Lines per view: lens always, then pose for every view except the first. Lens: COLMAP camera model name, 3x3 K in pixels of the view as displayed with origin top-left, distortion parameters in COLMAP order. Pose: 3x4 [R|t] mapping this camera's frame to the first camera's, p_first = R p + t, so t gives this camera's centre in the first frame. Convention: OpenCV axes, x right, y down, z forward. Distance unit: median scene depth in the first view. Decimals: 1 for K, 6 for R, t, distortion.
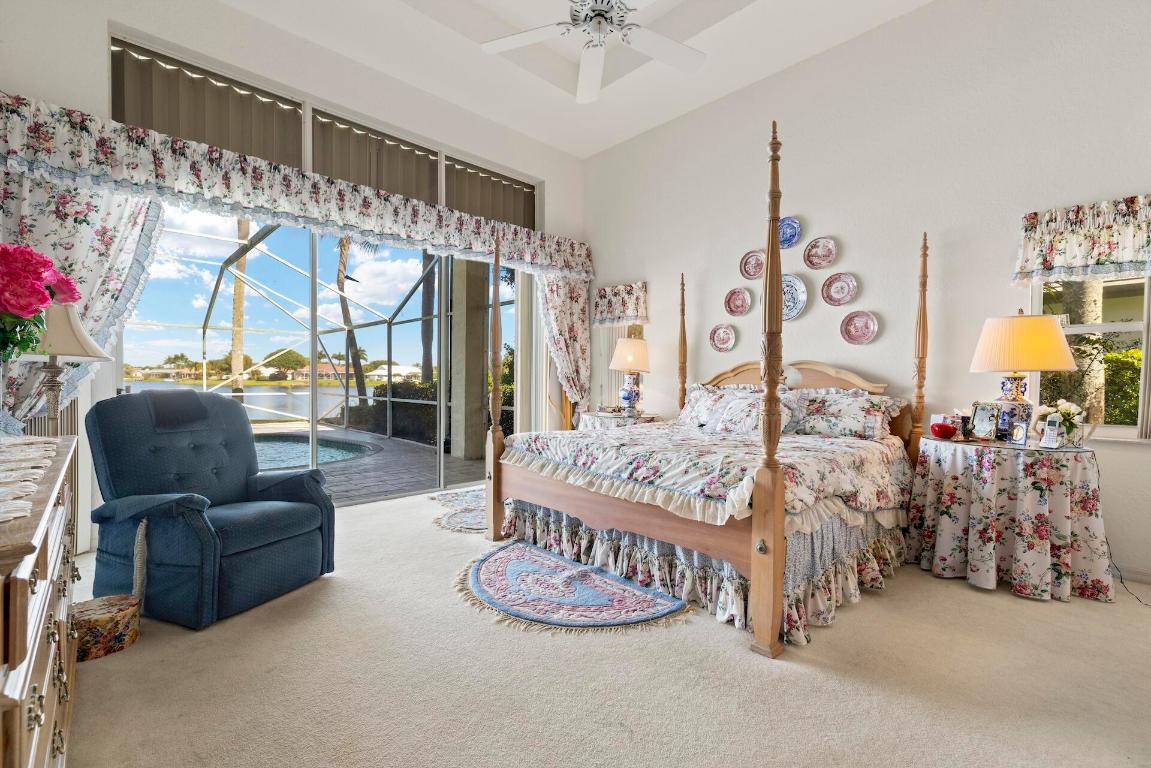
lens RADIAL K [[496.5, 0, 574.7], [0, 496.5, 386.2], [0, 0, 1]] dist [0.001815, 0.000073]
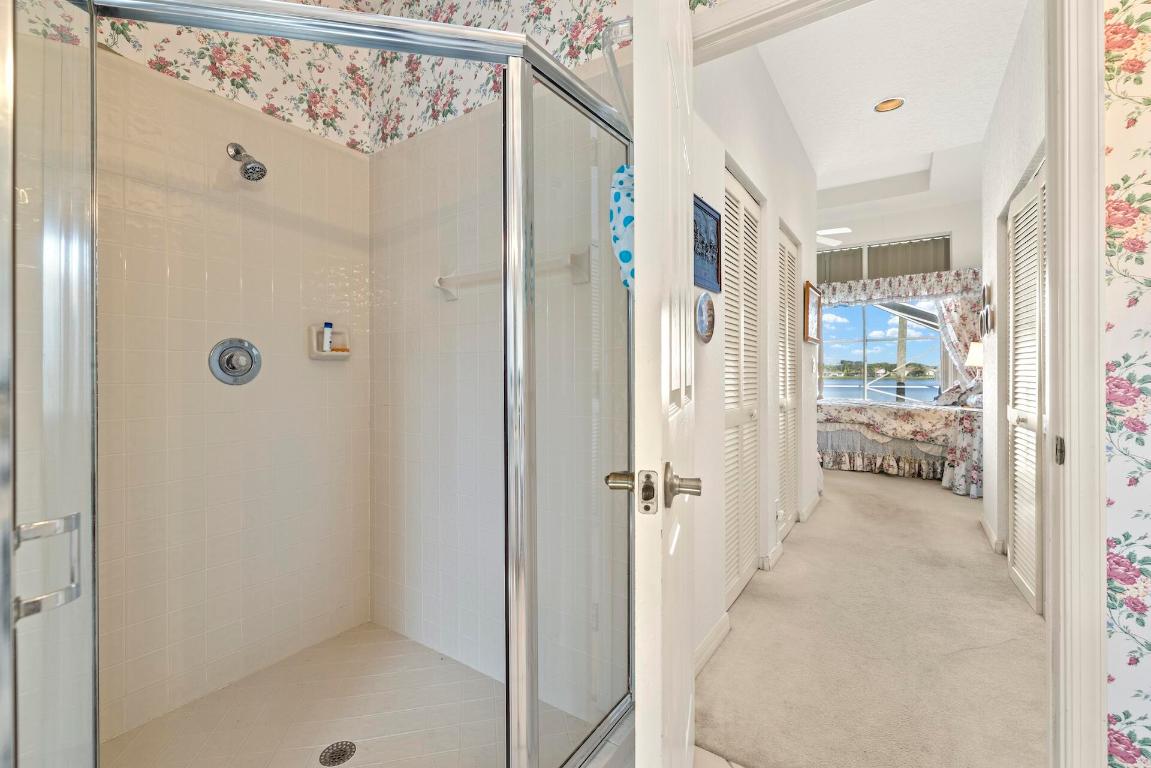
lens RADIAL K [[496.5, 0, 574.5], [0, 496.5, 378.2], [0, 0, 1]] dist [0.001815, 0.000073]
pose [[0.207923, -0.003292, -0.978140, 1.085851], [-0.006707, 0.999966, -0.004791, 0.012685], [0.978122, 0.007557, 0.207893, -0.317557]]
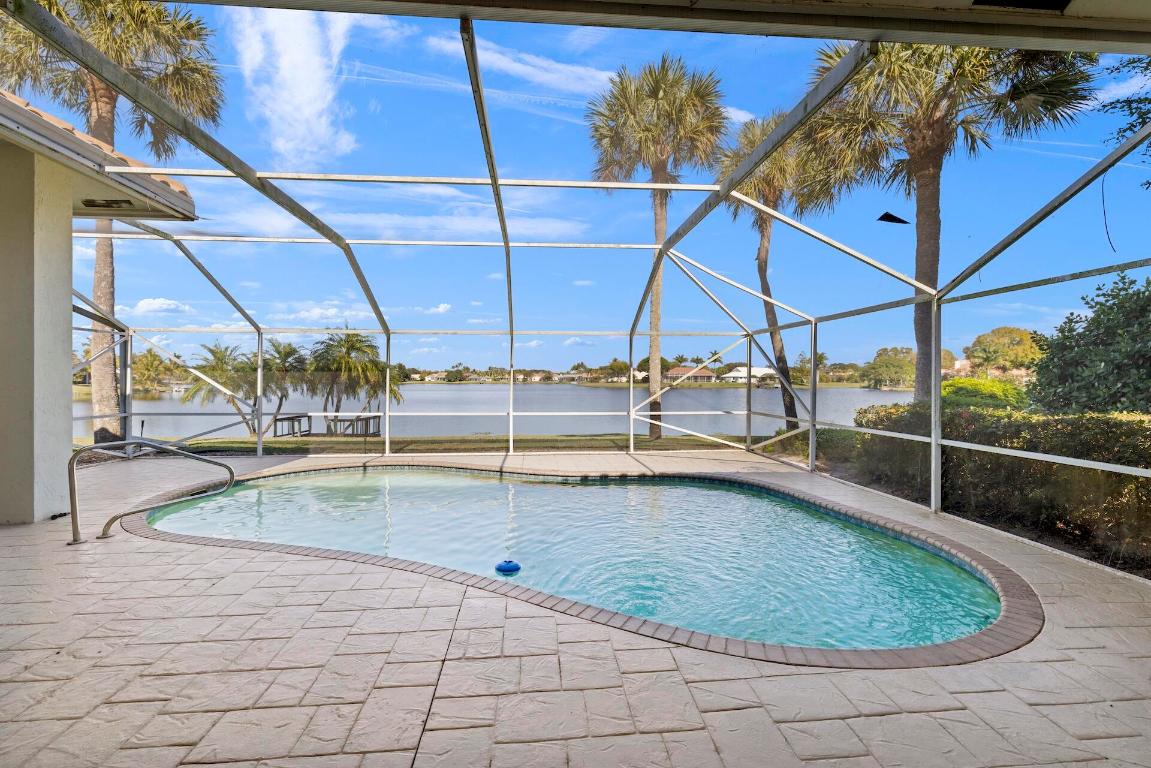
lens RADIAL K [[496.5, 0, 575.1], [0, 496.5, 383.4], [0, 0, 1]] dist [0.001815, 0.000073]
pose [[0.775766, -0.006741, -0.630985, -0.647007], [0.001665, 0.999961, -0.008636, -0.062820], [0.631019, 0.005649, 0.775747, 0.650577]]
